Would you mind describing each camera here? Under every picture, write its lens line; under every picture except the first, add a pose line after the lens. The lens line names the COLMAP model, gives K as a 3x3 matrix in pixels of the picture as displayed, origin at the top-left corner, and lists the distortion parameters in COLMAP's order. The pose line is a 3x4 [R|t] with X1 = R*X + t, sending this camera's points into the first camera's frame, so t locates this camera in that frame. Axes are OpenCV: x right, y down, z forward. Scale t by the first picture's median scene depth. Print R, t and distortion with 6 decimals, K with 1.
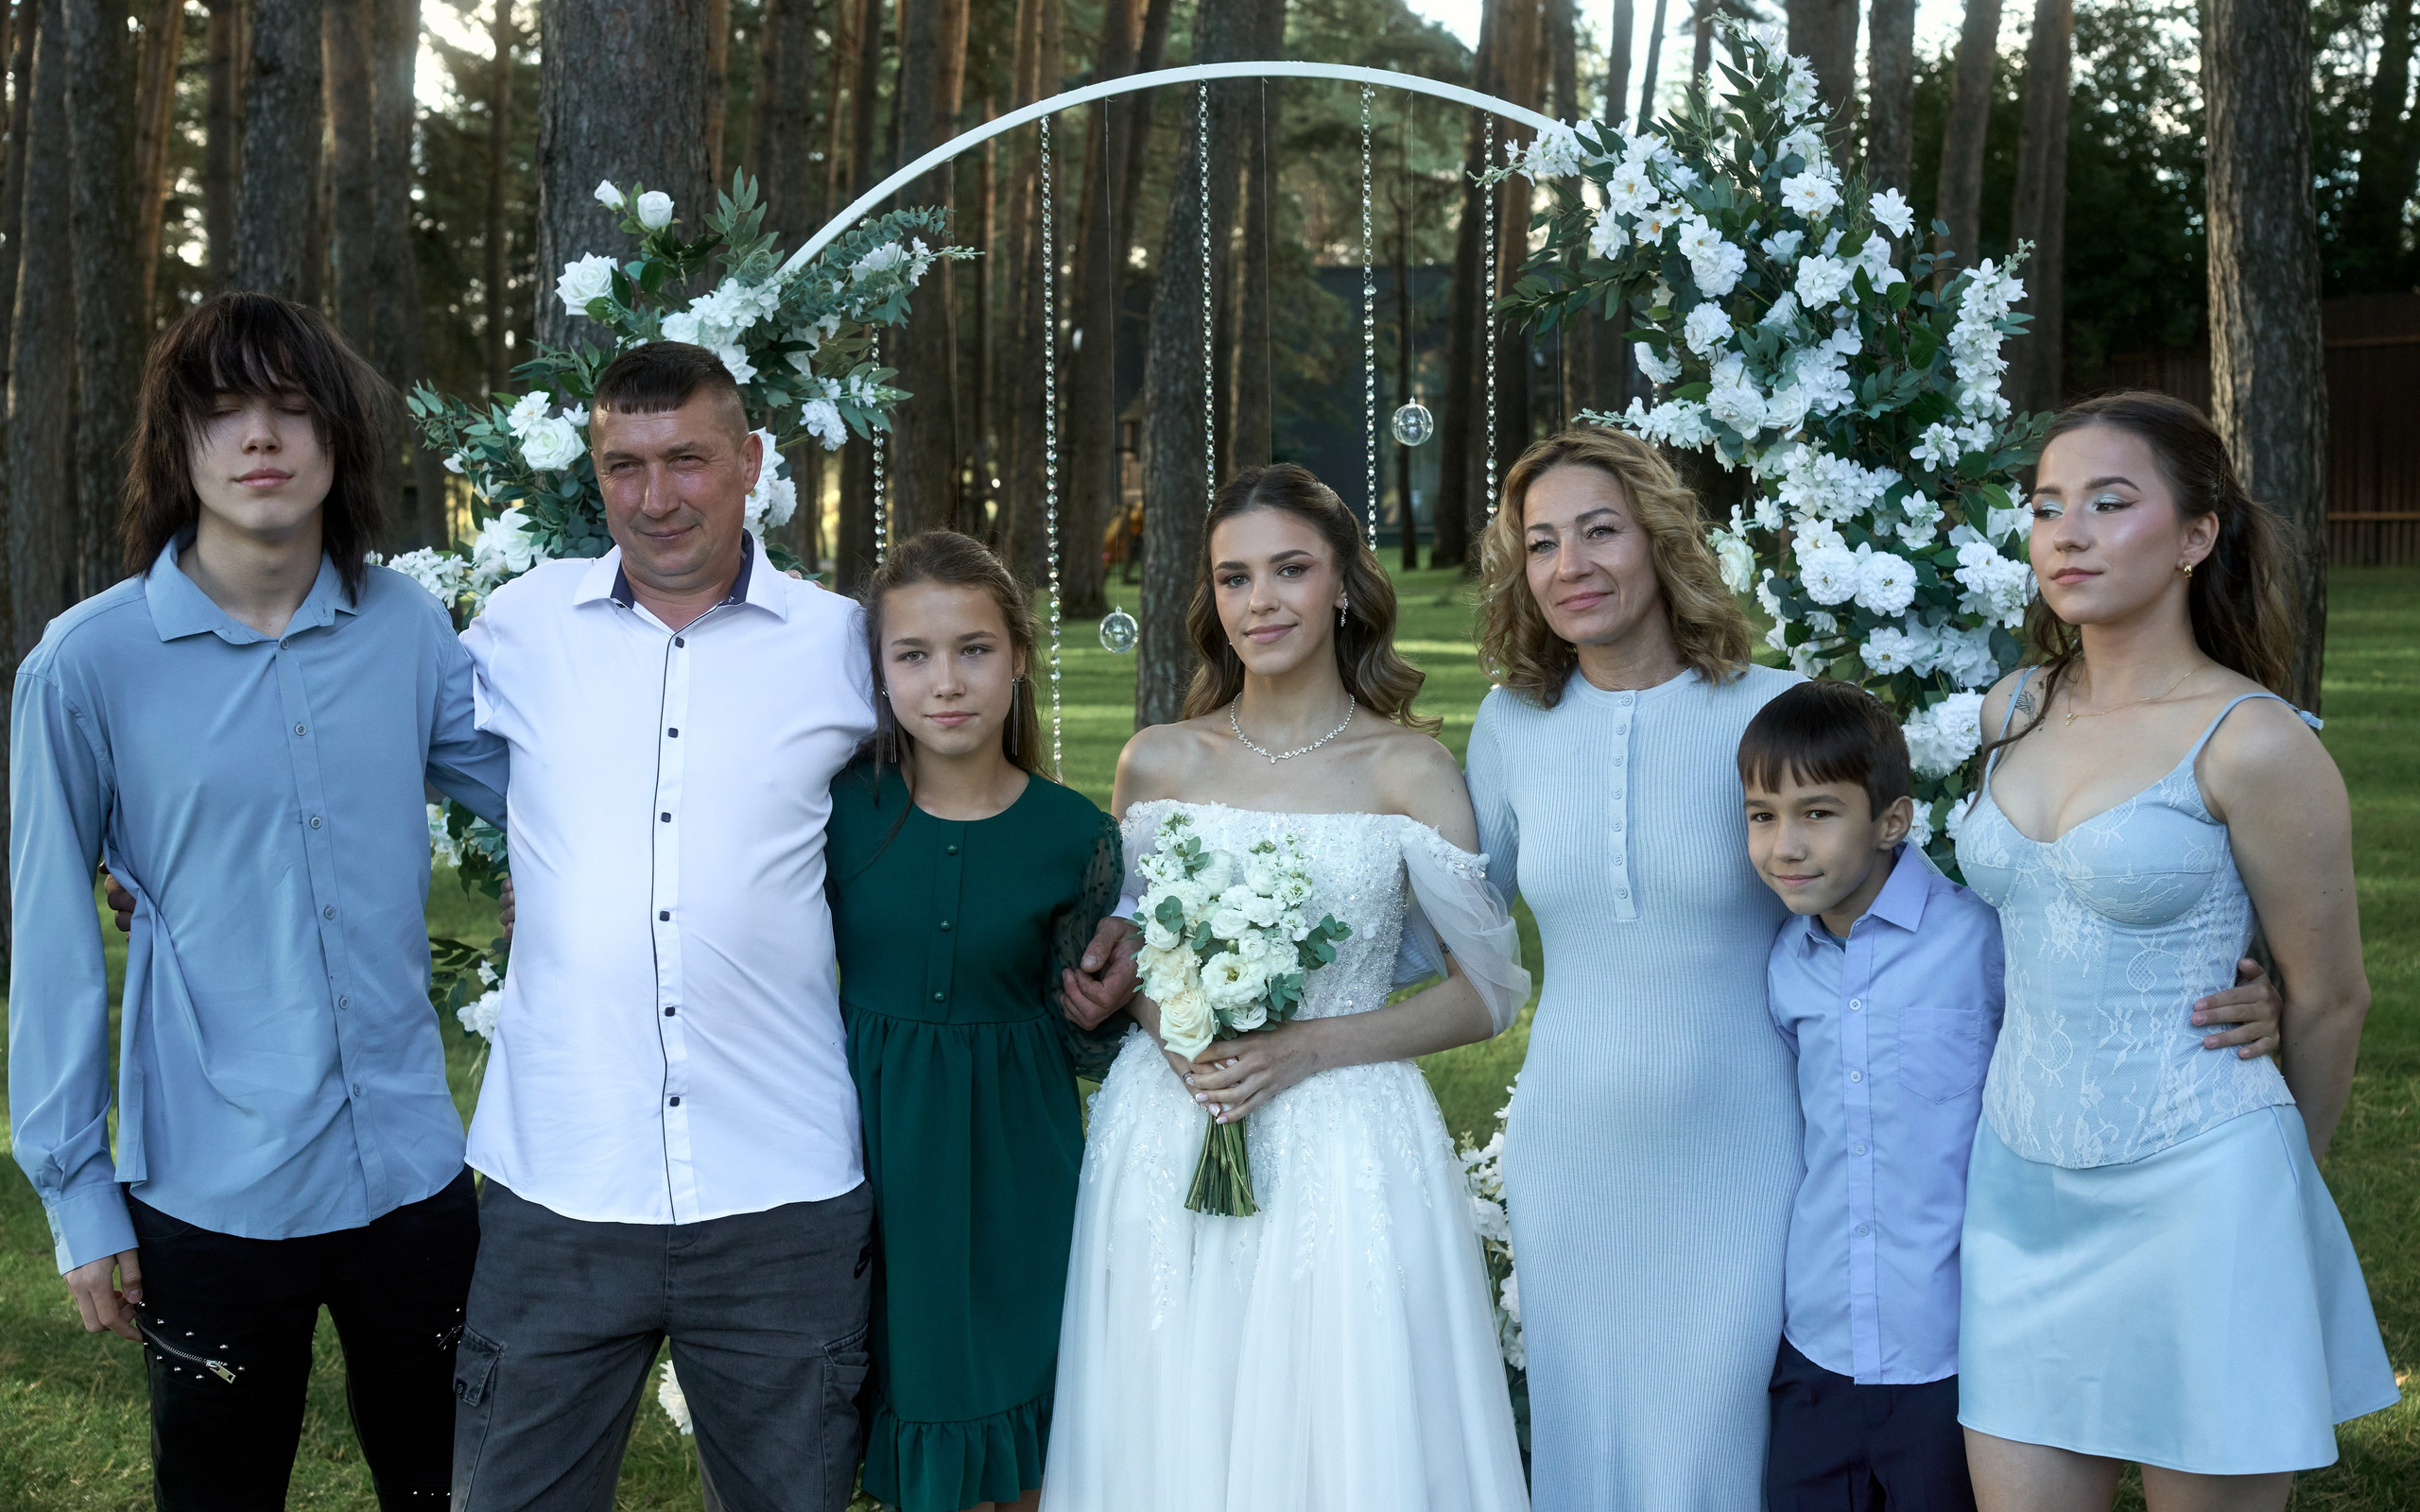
lens RADIAL K [[3244.2, 0, 1208.9], [0, 3244.2, 822.1], [0, 0, 1]] dist [-0.003637, -0.033880]
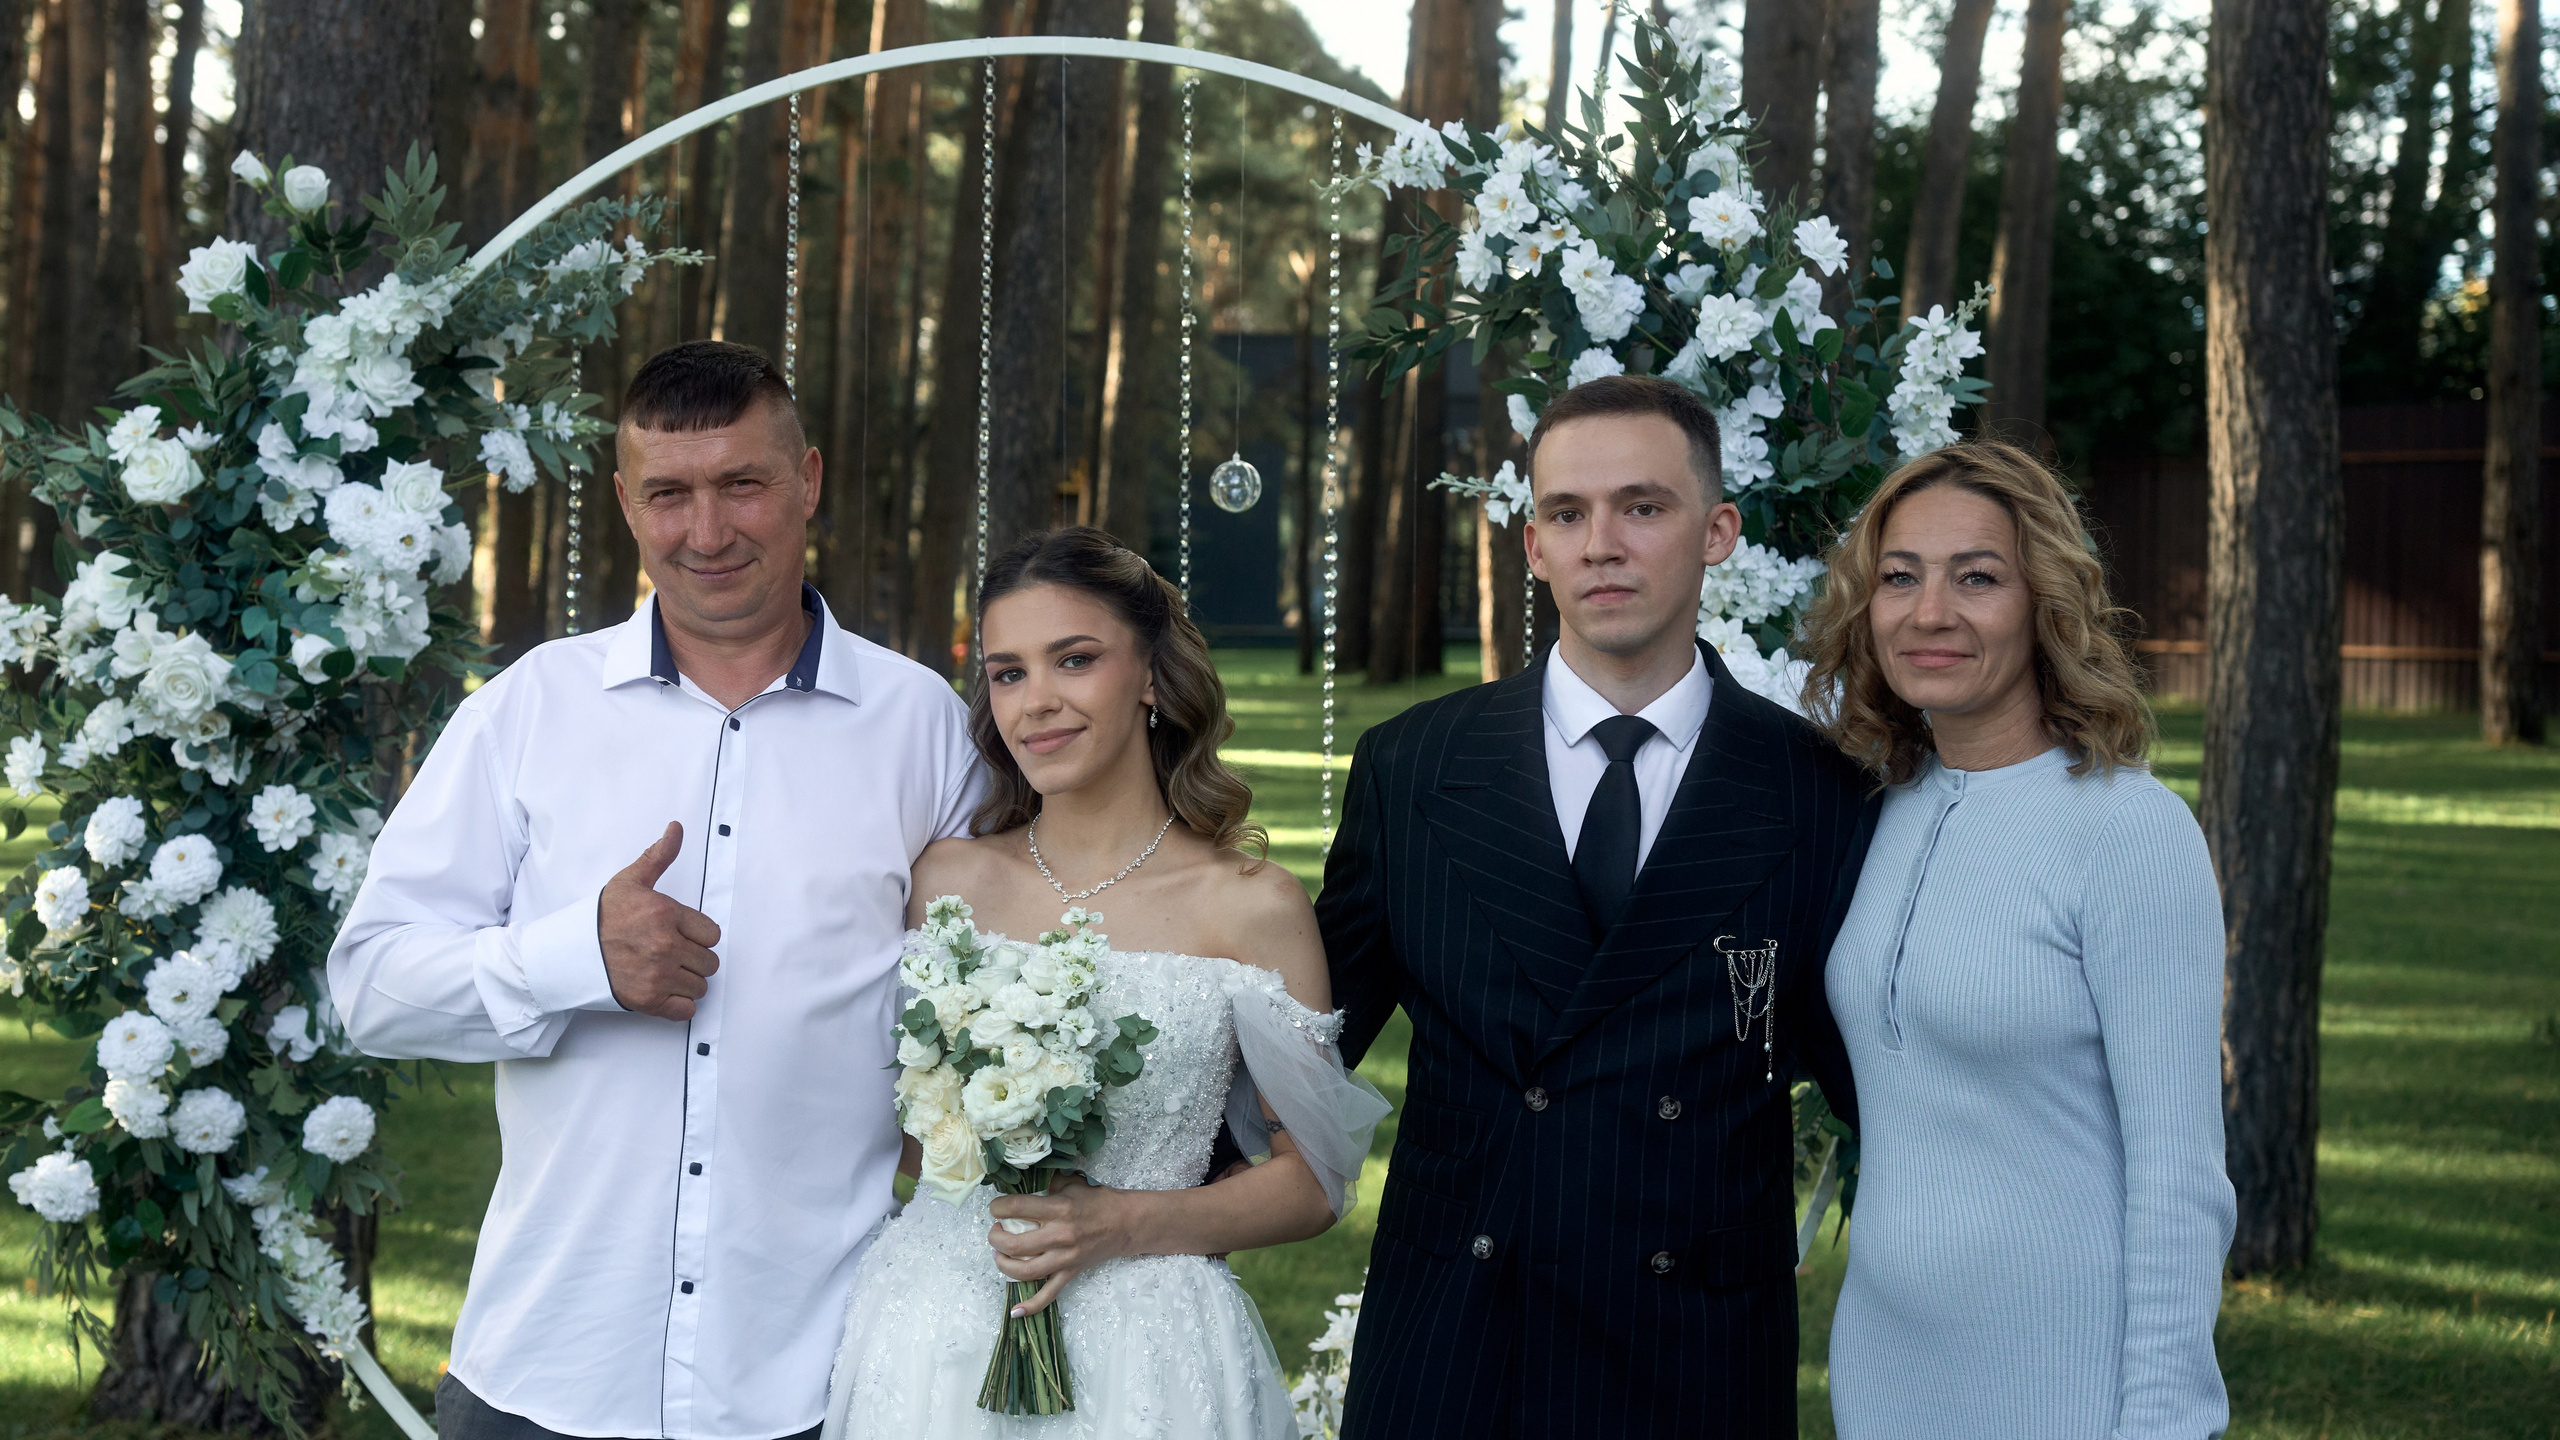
lens RADIAL K [[3489.2, 0, 1280.0], [0, 3489.2, 720.0], [0, 0, 1]] dist [-0.008140, 0.007173]
pose [[0.998701, 0.033439, 0.038449, 0.042855], [-0.030828, 0.997304, -0.066594, -0.006448], [-0.040572, 0.065322, 0.997039, 0.133990]]
